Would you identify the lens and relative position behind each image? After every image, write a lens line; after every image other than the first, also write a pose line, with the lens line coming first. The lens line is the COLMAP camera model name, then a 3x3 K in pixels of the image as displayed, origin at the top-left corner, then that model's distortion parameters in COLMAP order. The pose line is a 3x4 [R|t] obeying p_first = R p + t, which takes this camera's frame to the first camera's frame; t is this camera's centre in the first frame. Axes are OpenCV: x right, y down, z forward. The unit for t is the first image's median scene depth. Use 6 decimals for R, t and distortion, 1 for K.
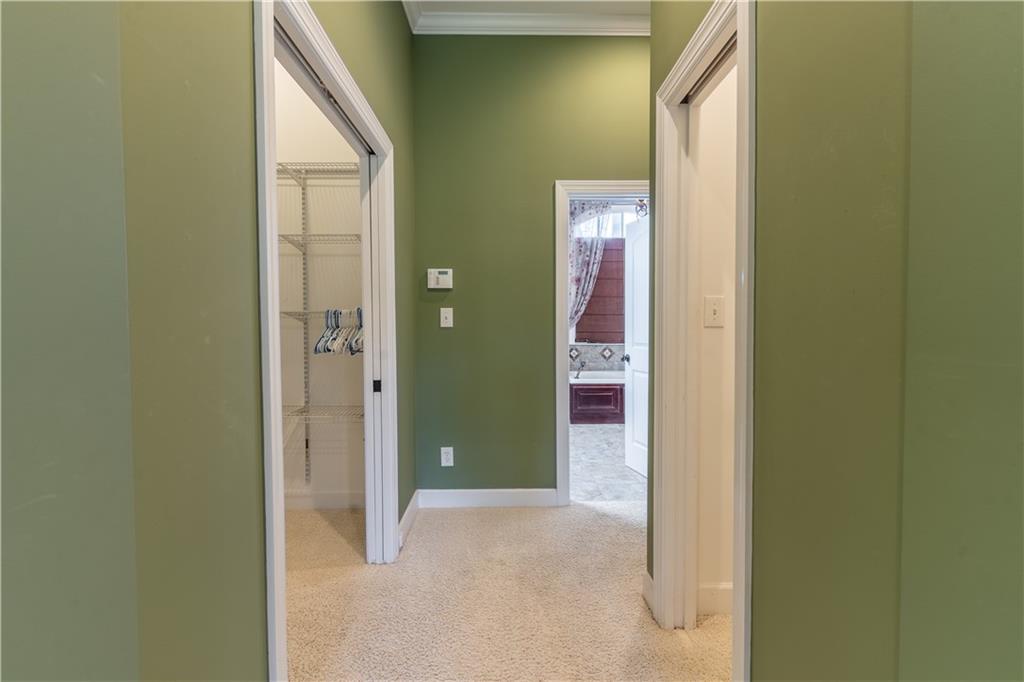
lens RADIAL K [[491.3, 0, 512.3], [0, 491.3, 340.1], [0, 0, 1]] dist [-0.001376, 0.001744]
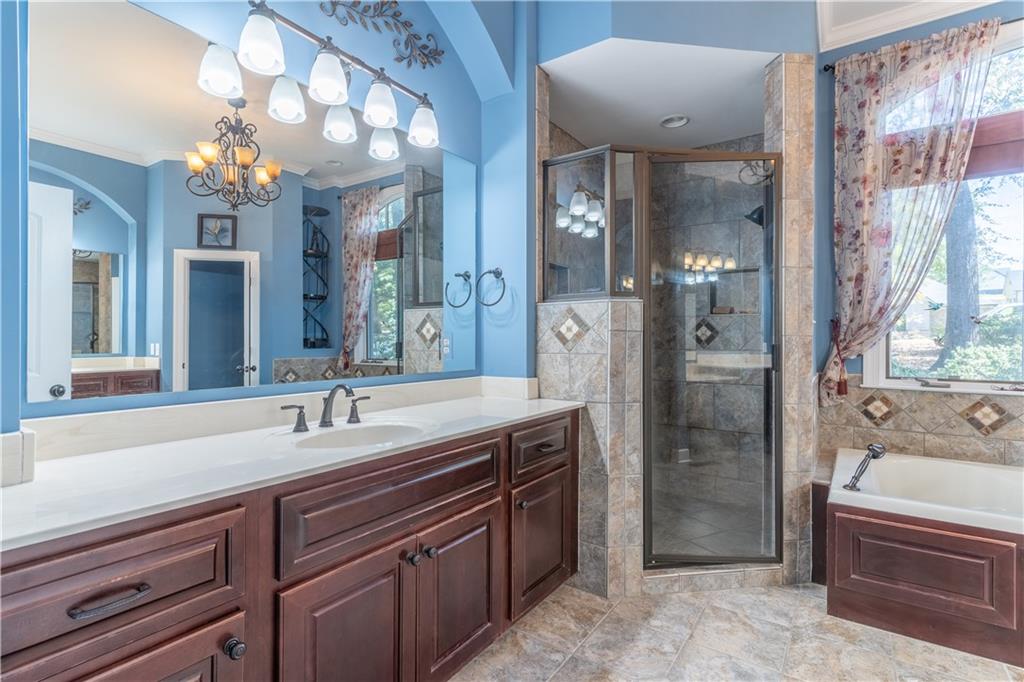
lens RADIAL K [[491.3, 0, 513.5], [0, 491.3, 338.6], [0, 0, 1]] dist [-0.001376, 0.001744]
pose [[0.805469, 0.000359, -0.592637, 0.123987], [-0.016818, 0.999611, -0.022253, -0.018333], [0.592399, 0.027891, 0.805162, 0.477195]]
